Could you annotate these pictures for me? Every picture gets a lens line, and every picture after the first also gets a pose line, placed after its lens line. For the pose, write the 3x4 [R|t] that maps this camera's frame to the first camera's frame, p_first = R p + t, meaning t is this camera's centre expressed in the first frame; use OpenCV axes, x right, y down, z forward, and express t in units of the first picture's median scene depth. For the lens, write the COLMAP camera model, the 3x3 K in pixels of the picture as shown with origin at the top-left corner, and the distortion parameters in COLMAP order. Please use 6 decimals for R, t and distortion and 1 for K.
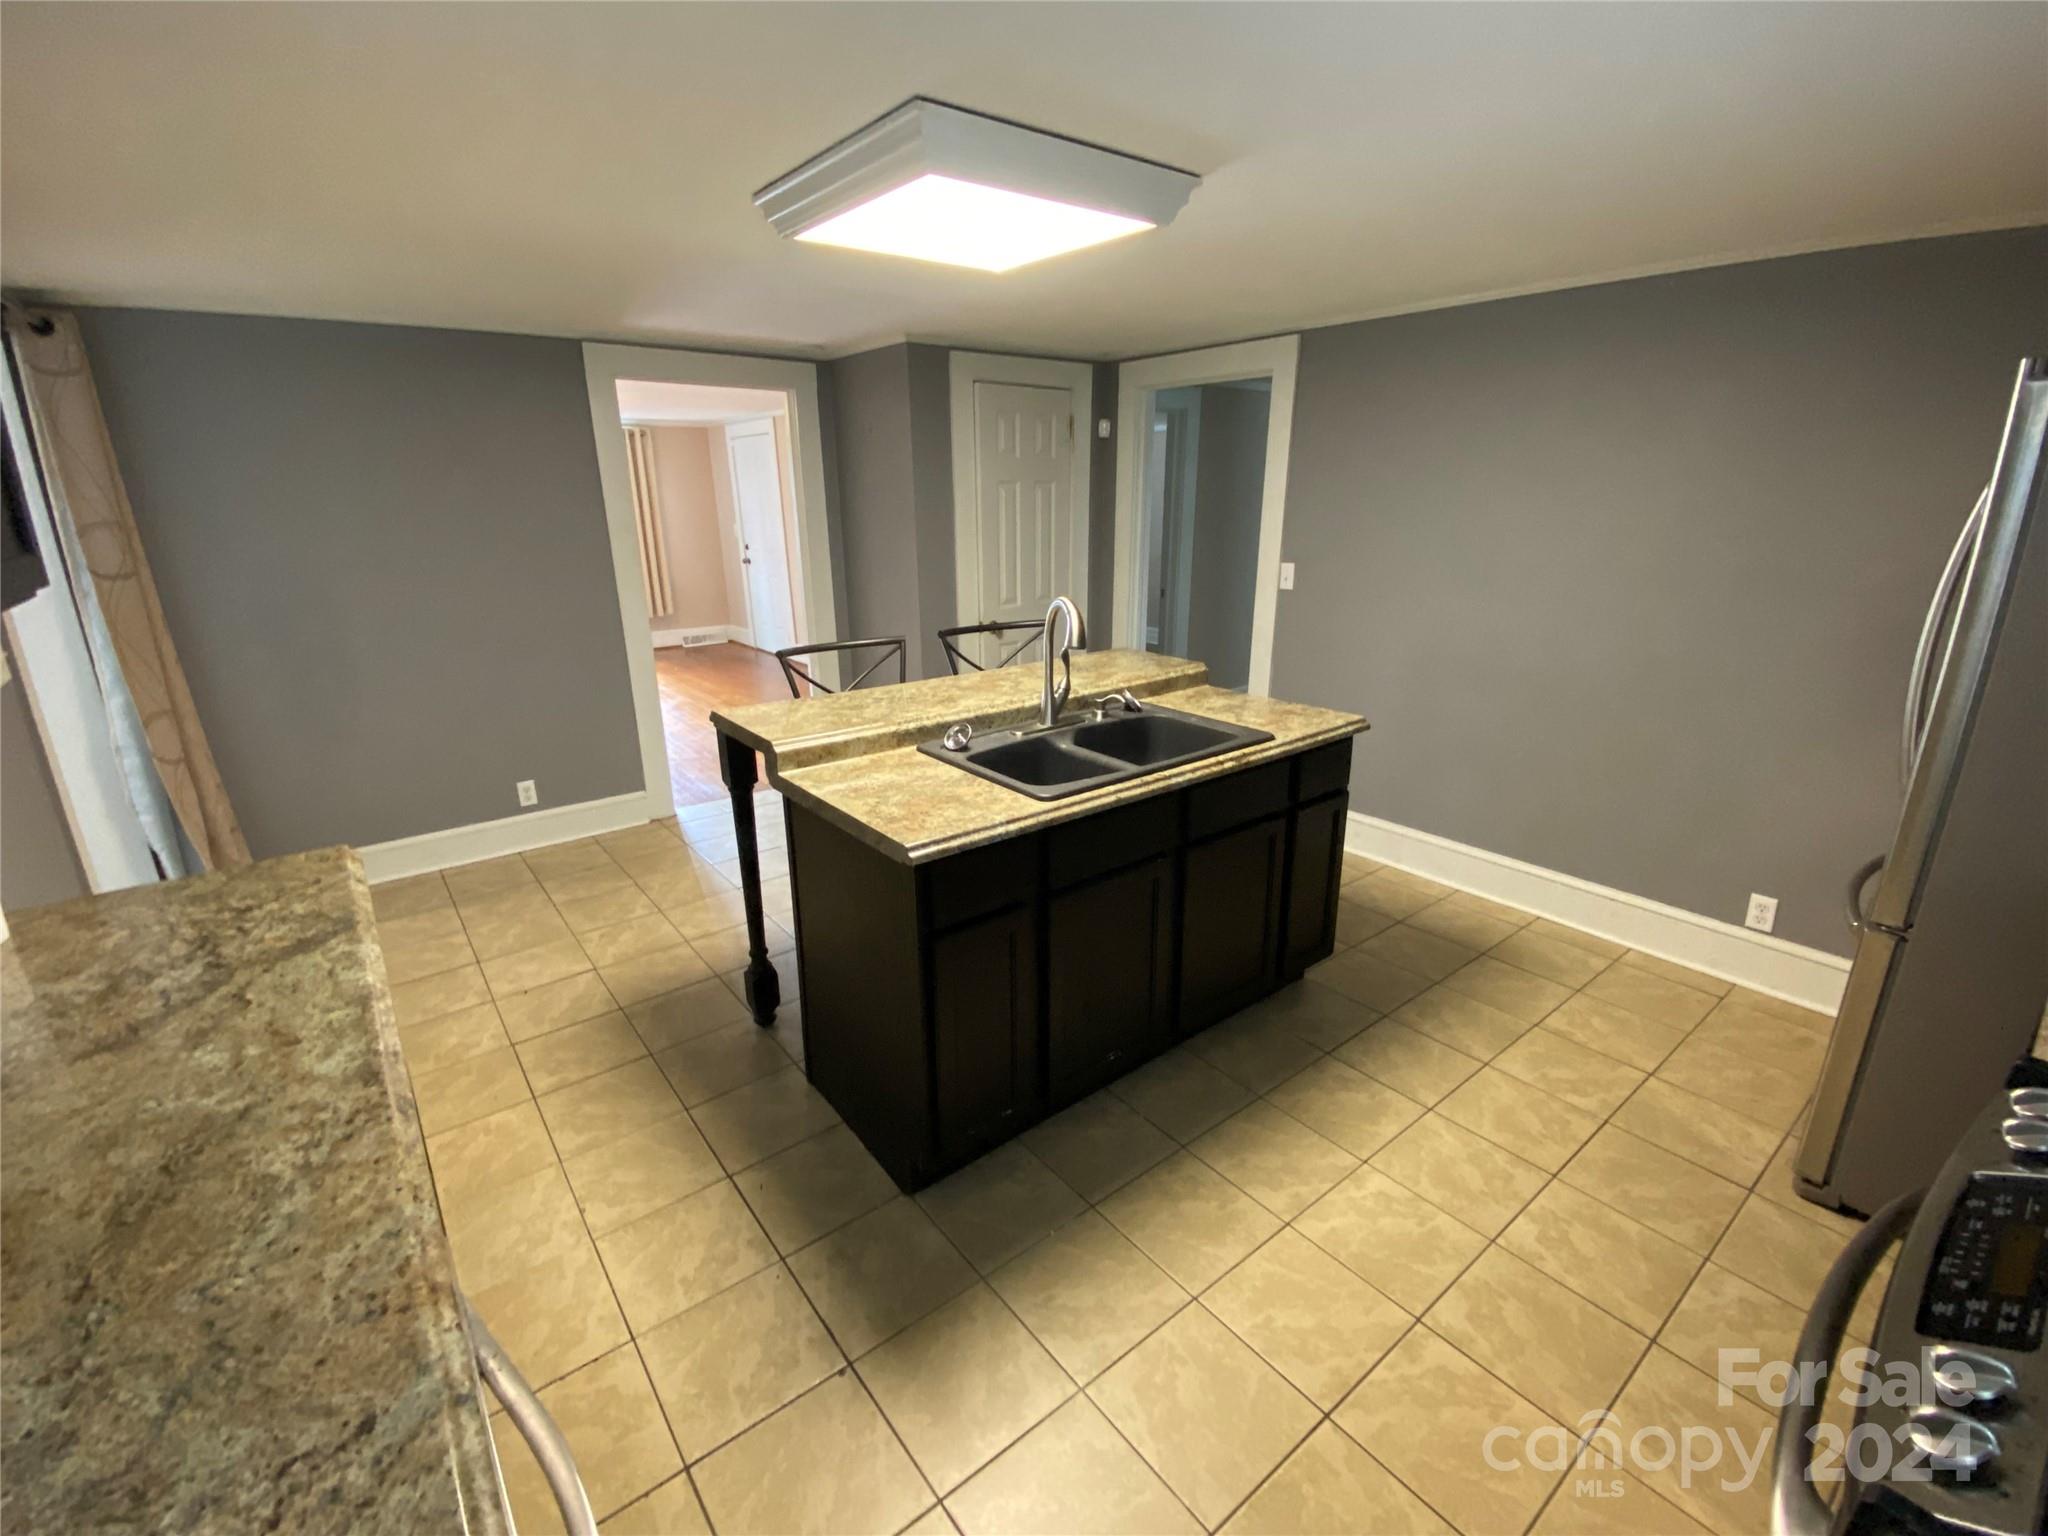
lens RADIAL K [[889.3, 0, 1014.8], [0, 889.3, 772.6], [0, 0, 1]] dist [0.059680, -0.043481]
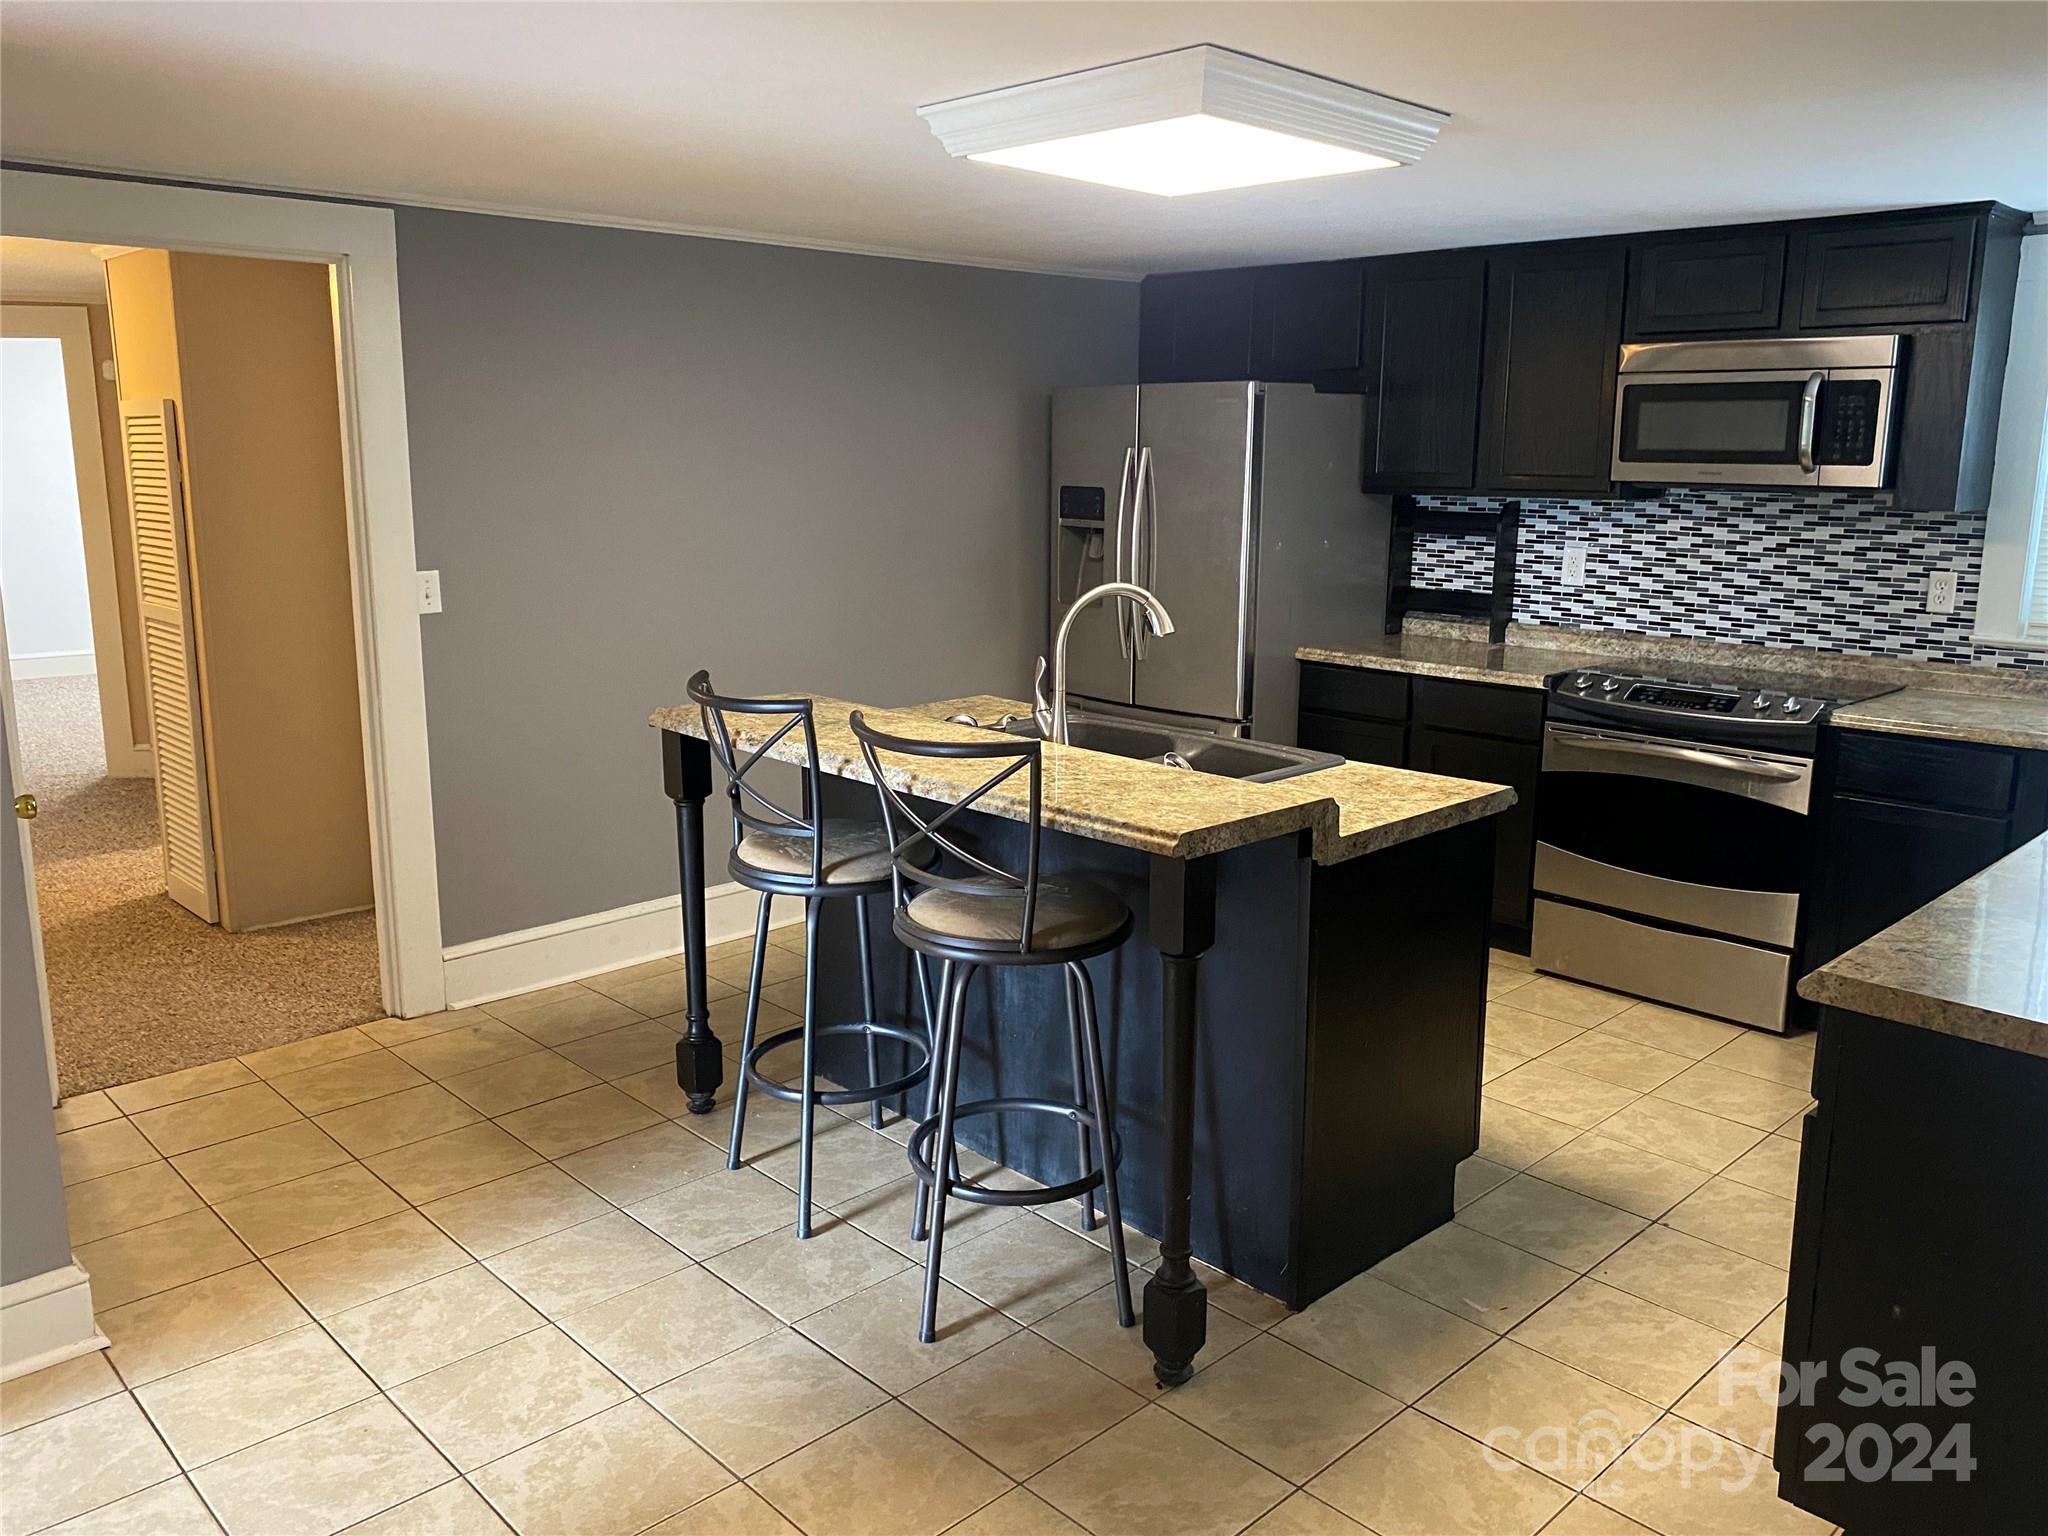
lens RADIAL K [[1569.7, 0, 1043.7], [0, 1569.7, 755.4], [0, 0, 1]] dist [0.011414, 0.000681]
pose [[-0.113113, -0.189442, 0.975355, -1.401105], [0.298609, 0.929791, 0.215222, -0.388271], [-0.947649, 0.315594, -0.048602, 1.215336]]
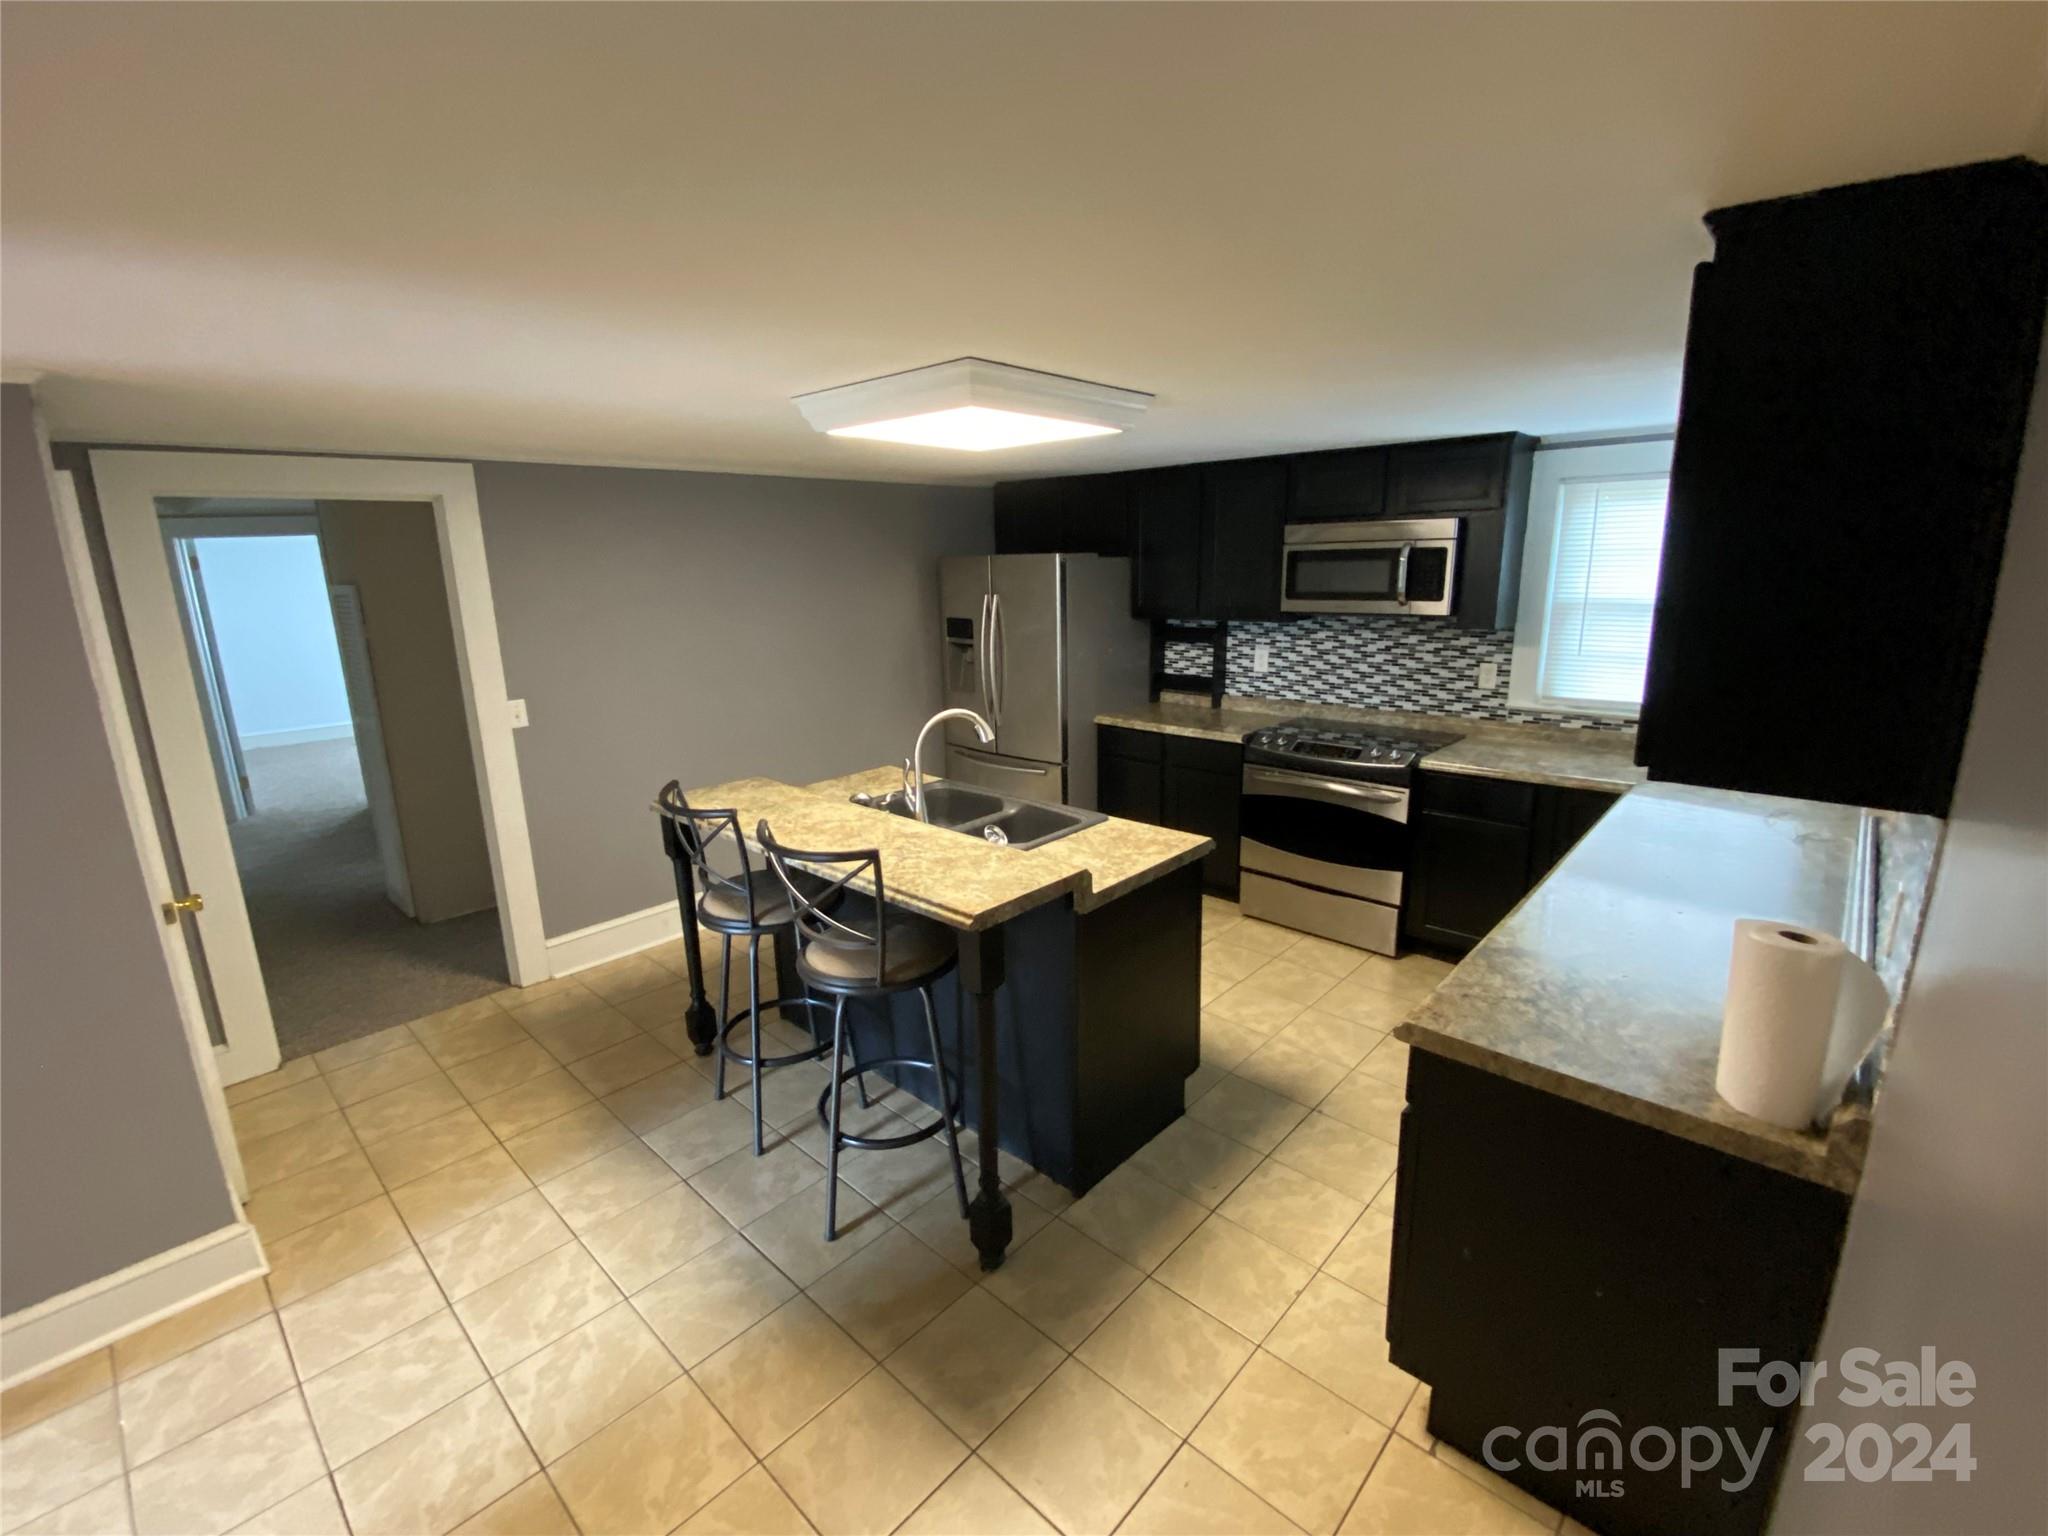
lens RADIAL K [[889.3, 0, 1014.8], [0, 889.3, 772.6], [0, 0, 1]] dist [0.059680, -0.043481]
pose [[-0.154094, -0.224749, 0.962155, -1.200941], [0.325827, 0.907757, 0.264225, -0.427134], [-0.932787, 0.354211, -0.066650, 1.062498]]
